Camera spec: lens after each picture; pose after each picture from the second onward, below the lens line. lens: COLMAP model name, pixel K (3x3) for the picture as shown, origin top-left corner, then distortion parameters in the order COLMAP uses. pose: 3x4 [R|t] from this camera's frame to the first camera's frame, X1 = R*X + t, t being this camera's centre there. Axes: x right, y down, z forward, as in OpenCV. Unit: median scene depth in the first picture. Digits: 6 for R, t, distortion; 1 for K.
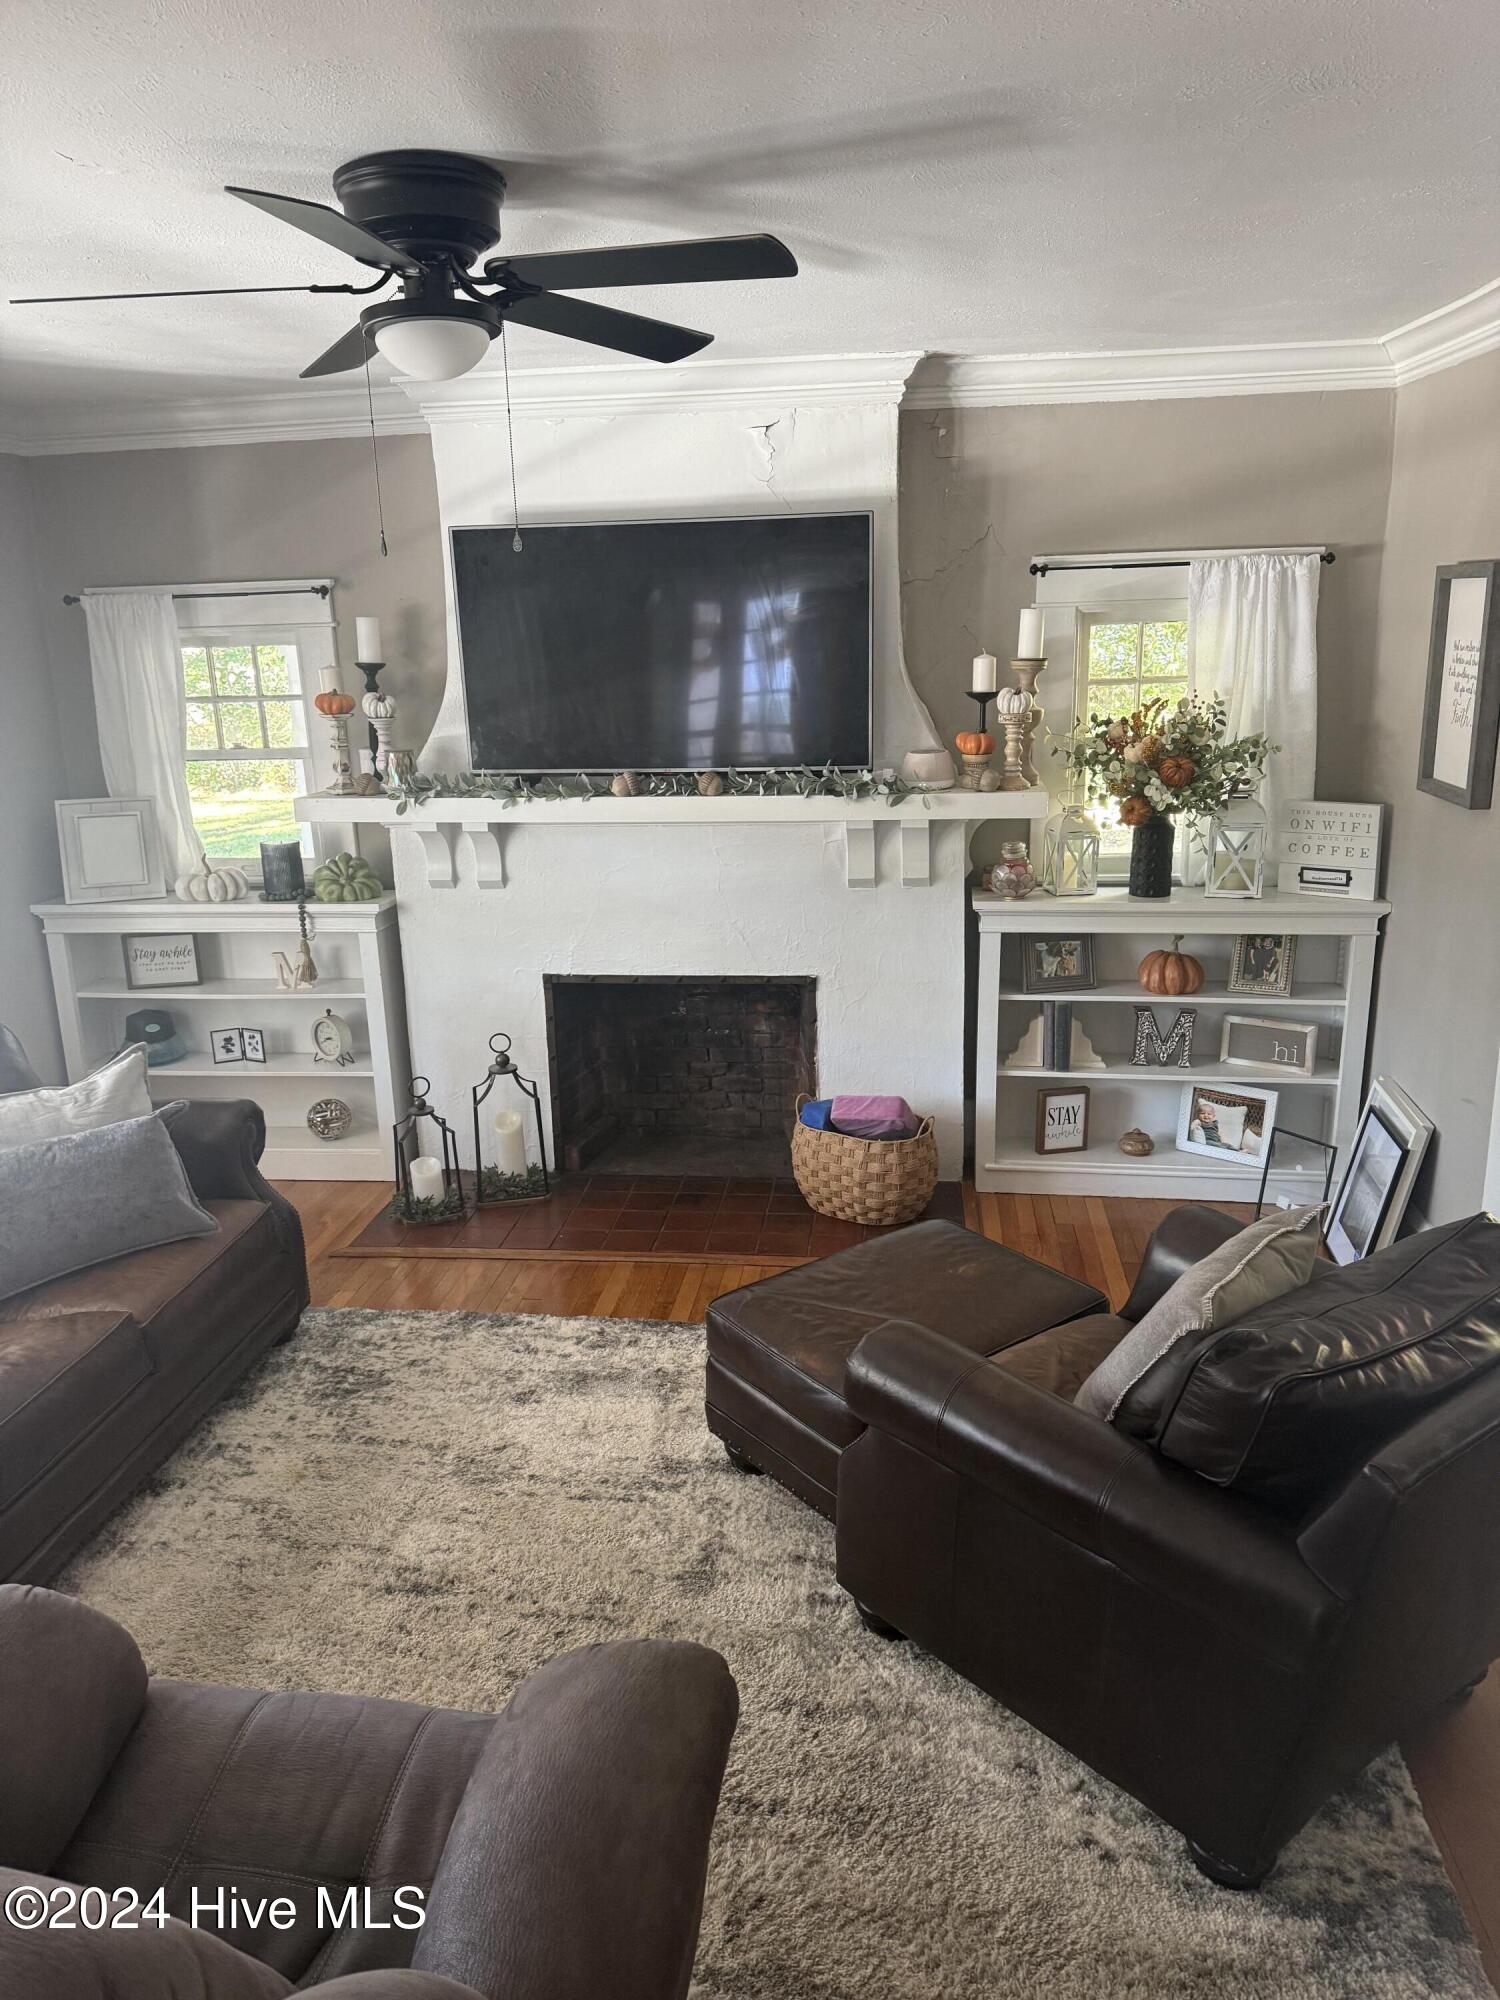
lens RADIAL K [[1410.7, 0, 750.0], [0, 1410.7, 1000.0], [0, 0, 1]] dist [0.107454, -0.141265]
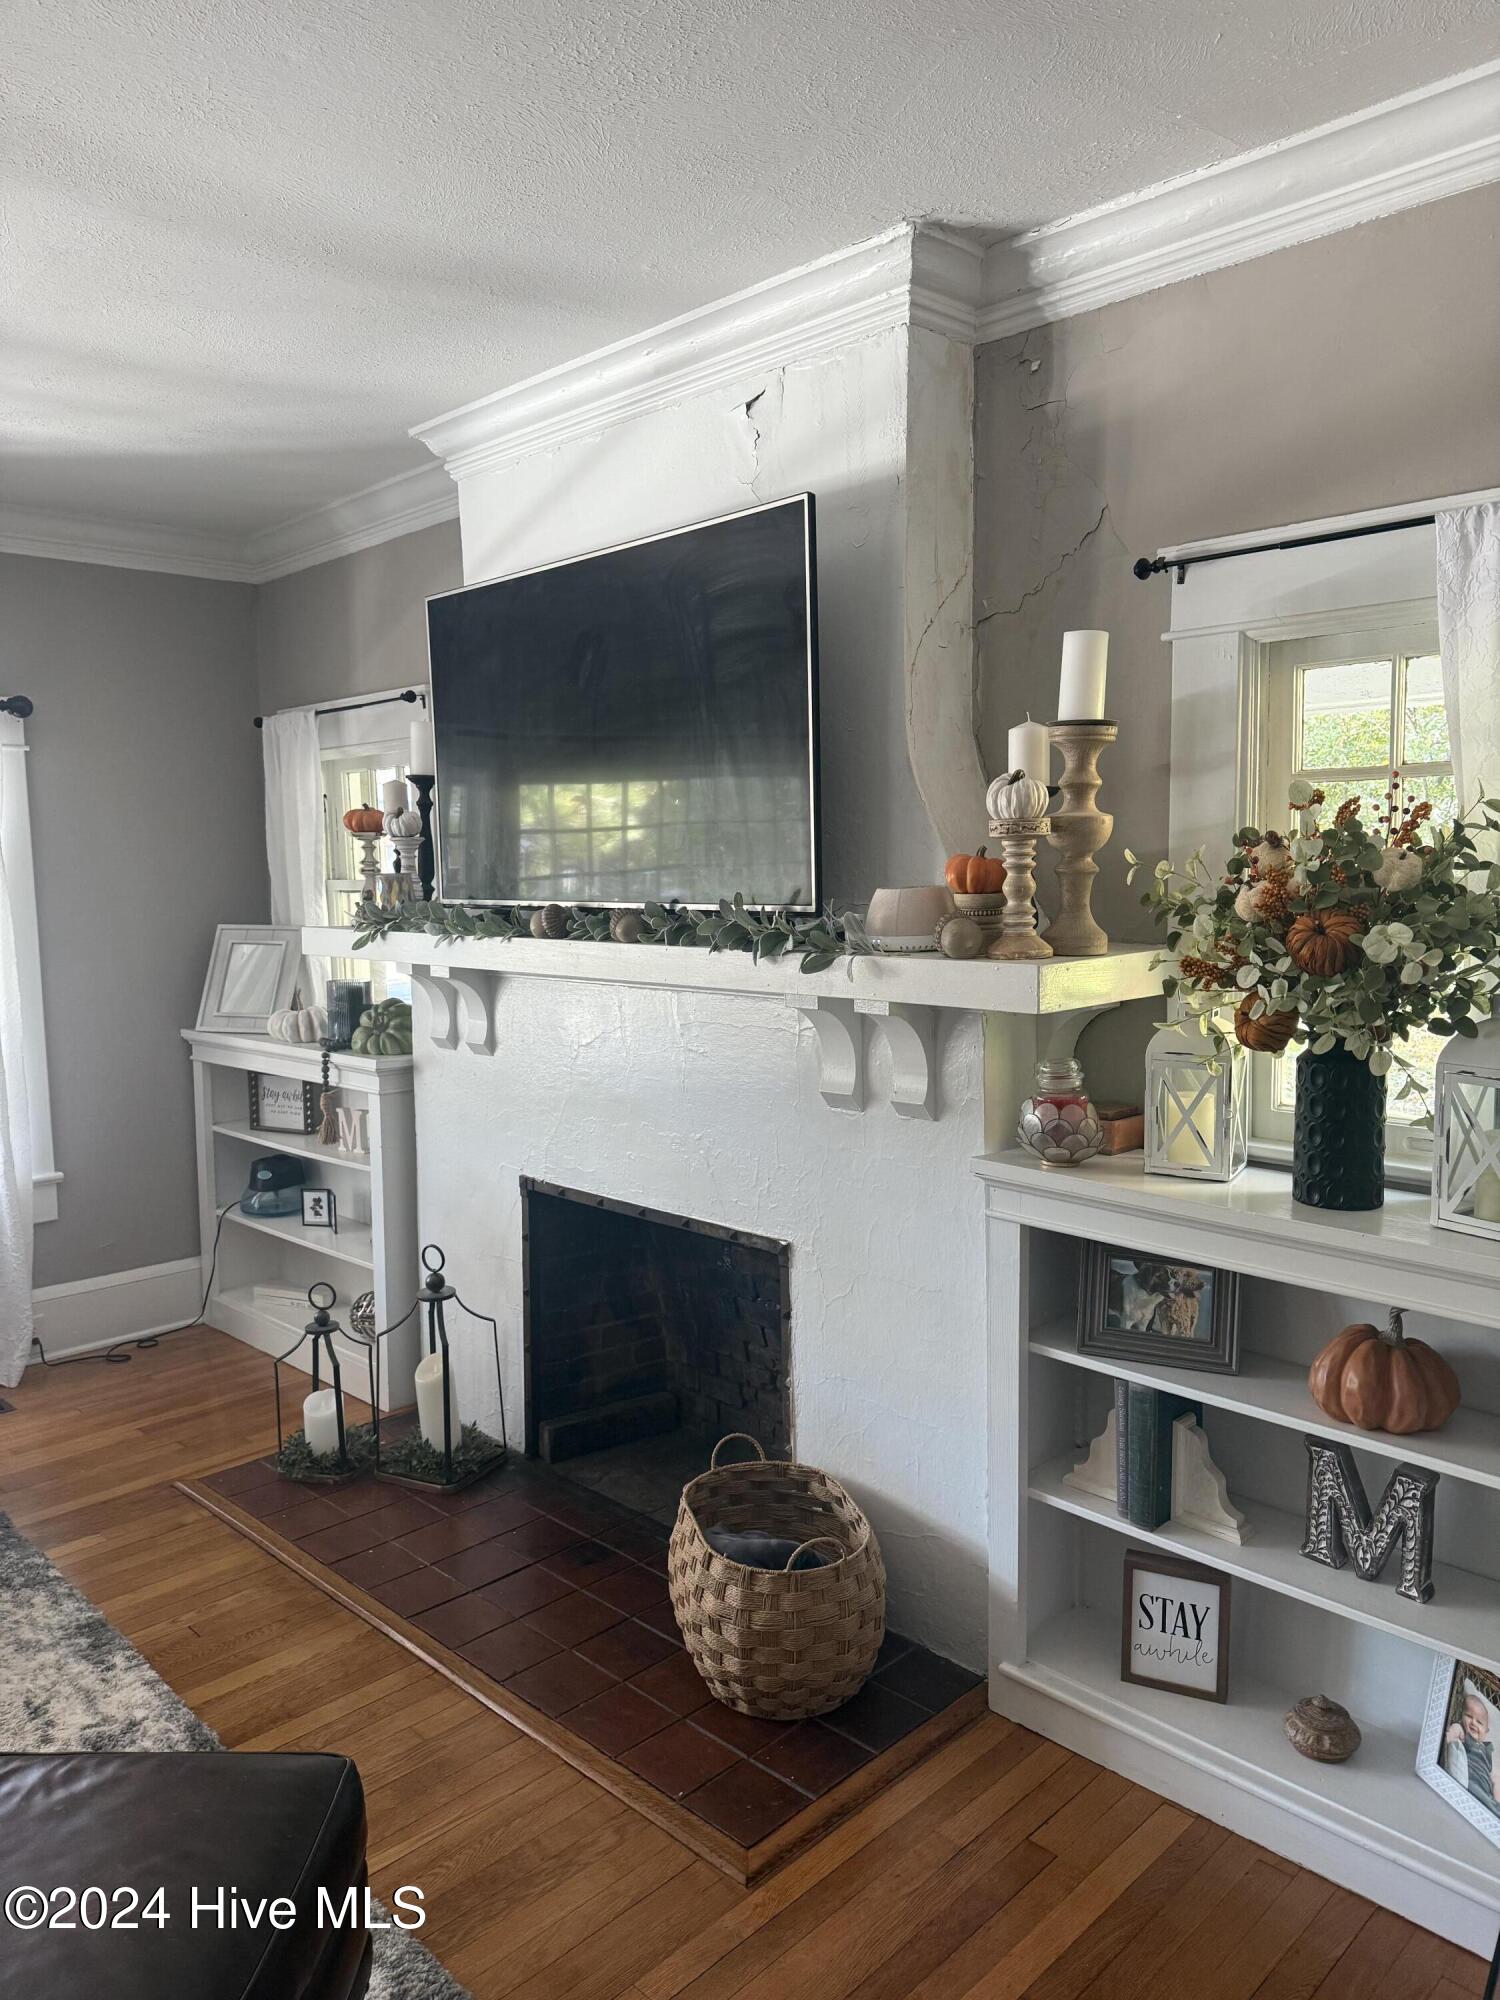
lens RADIAL K [[1410.7, 0, 750.0], [0, 1410.7, 1000.0], [0, 0, 1]] dist [0.107454, -0.141265]
pose [[0.788846, 0.075752, -0.609905, 0.405302], [-0.163660, 0.982434, -0.089655, -0.063992], [0.592400, 0.170541, 0.787387, 0.485293]]
